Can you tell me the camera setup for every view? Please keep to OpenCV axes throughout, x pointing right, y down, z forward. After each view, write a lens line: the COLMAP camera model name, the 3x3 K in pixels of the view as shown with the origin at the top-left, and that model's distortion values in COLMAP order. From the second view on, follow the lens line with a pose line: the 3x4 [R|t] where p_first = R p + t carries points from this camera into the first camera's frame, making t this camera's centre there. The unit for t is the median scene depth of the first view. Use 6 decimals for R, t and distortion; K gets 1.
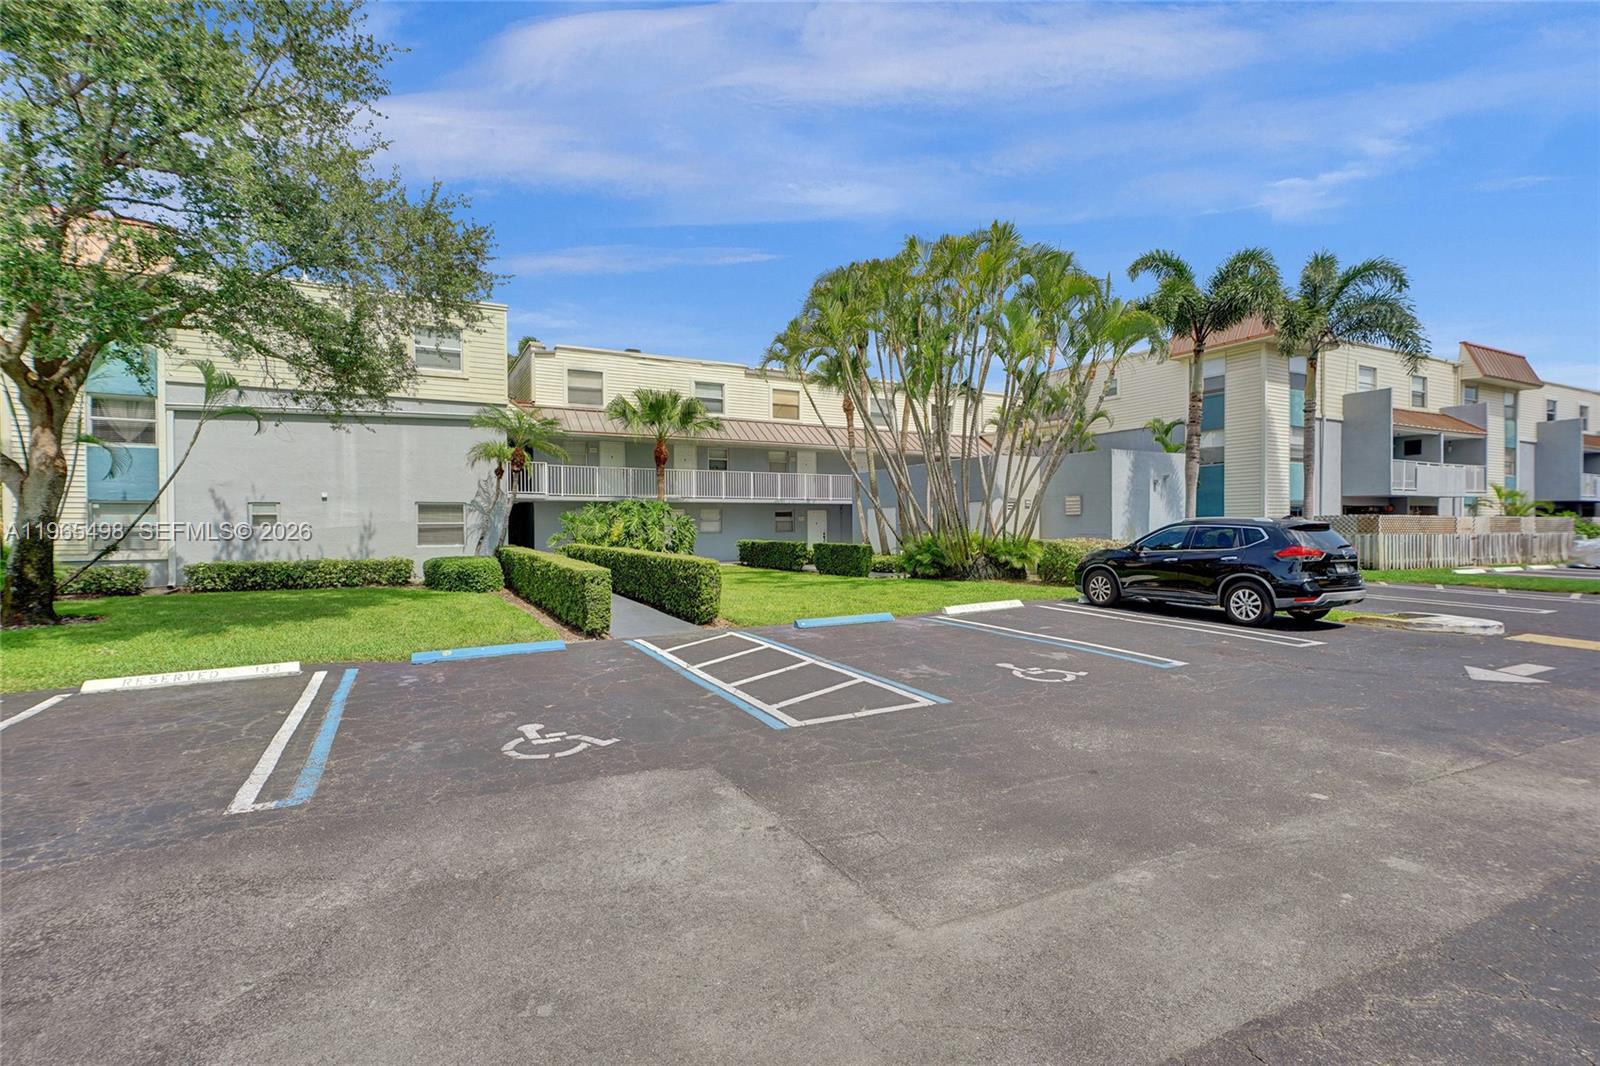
lens RADIAL K [[736.4, 0, 807.6], [0, 736.4, 527.4], [0, 0, 1]] dist [0.002847, 0.006840]
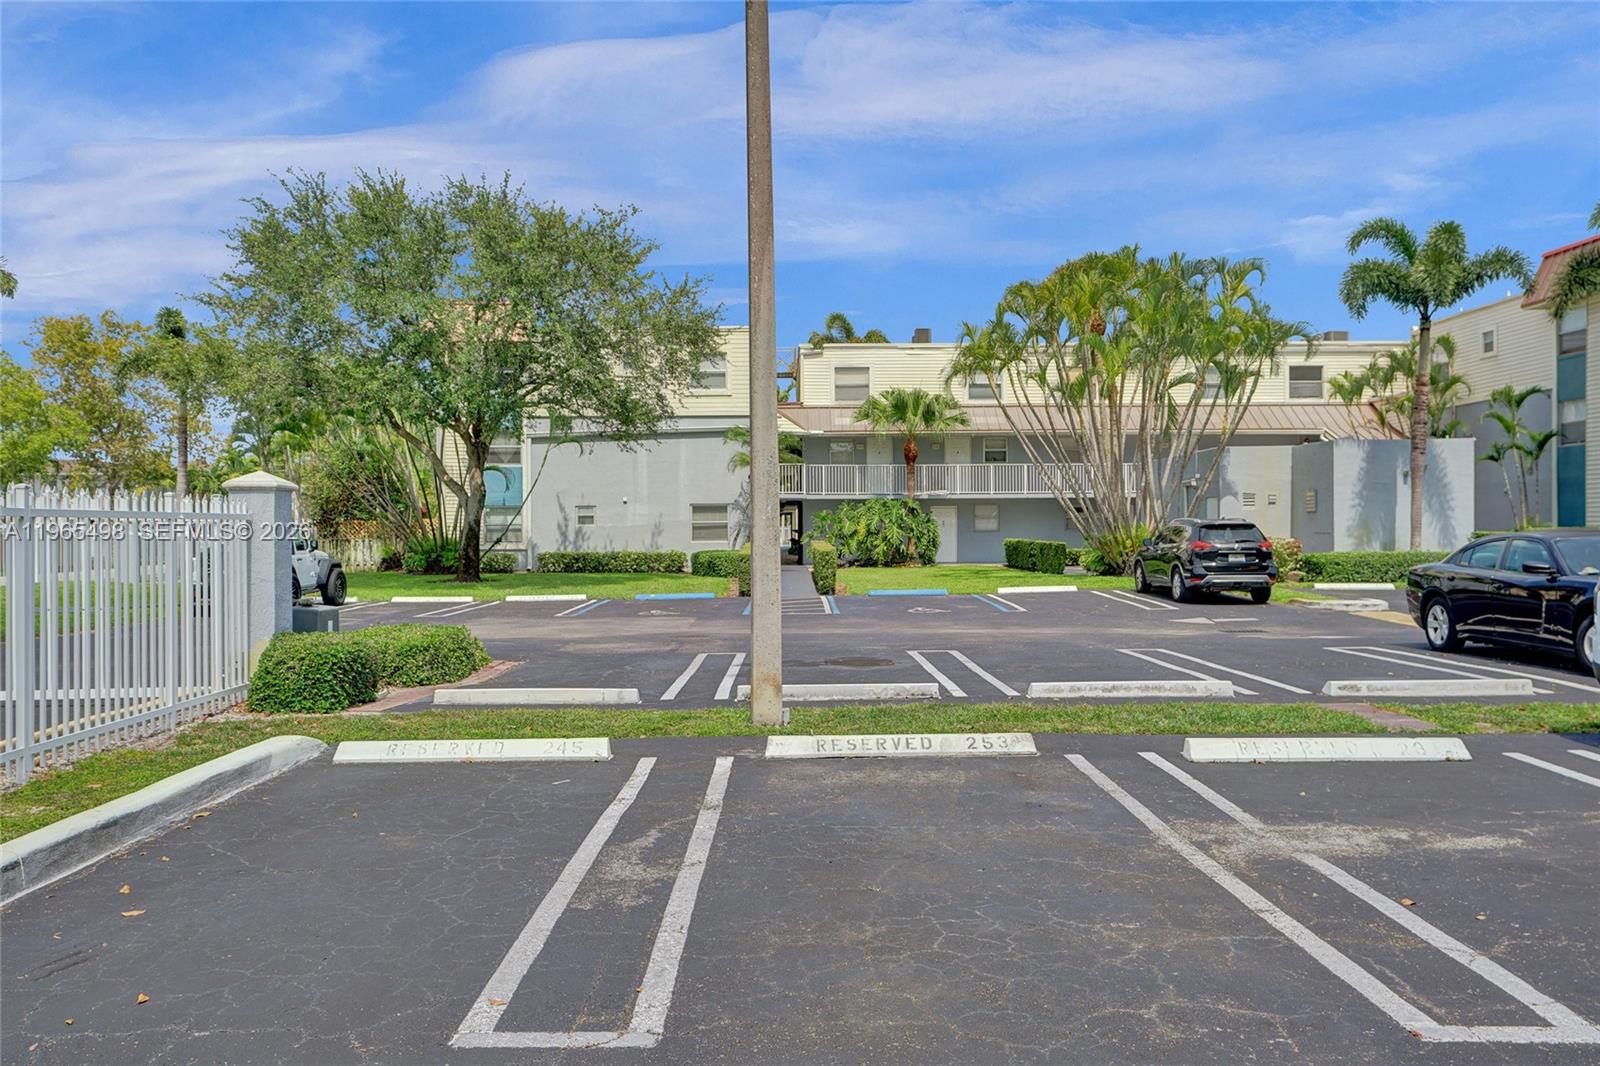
lens RADIAL K [[1251.1, 0, 798.0], [0, 1251.1, 531.5], [0, 0, 1]] dist [0.044947, -0.000278]
pose [[0.882998, 0.002296, -0.469370, 0.570639], [0.000588, 0.999982, 0.005997, -0.002556], [0.469376, -0.005571, 0.882981, -0.697948]]
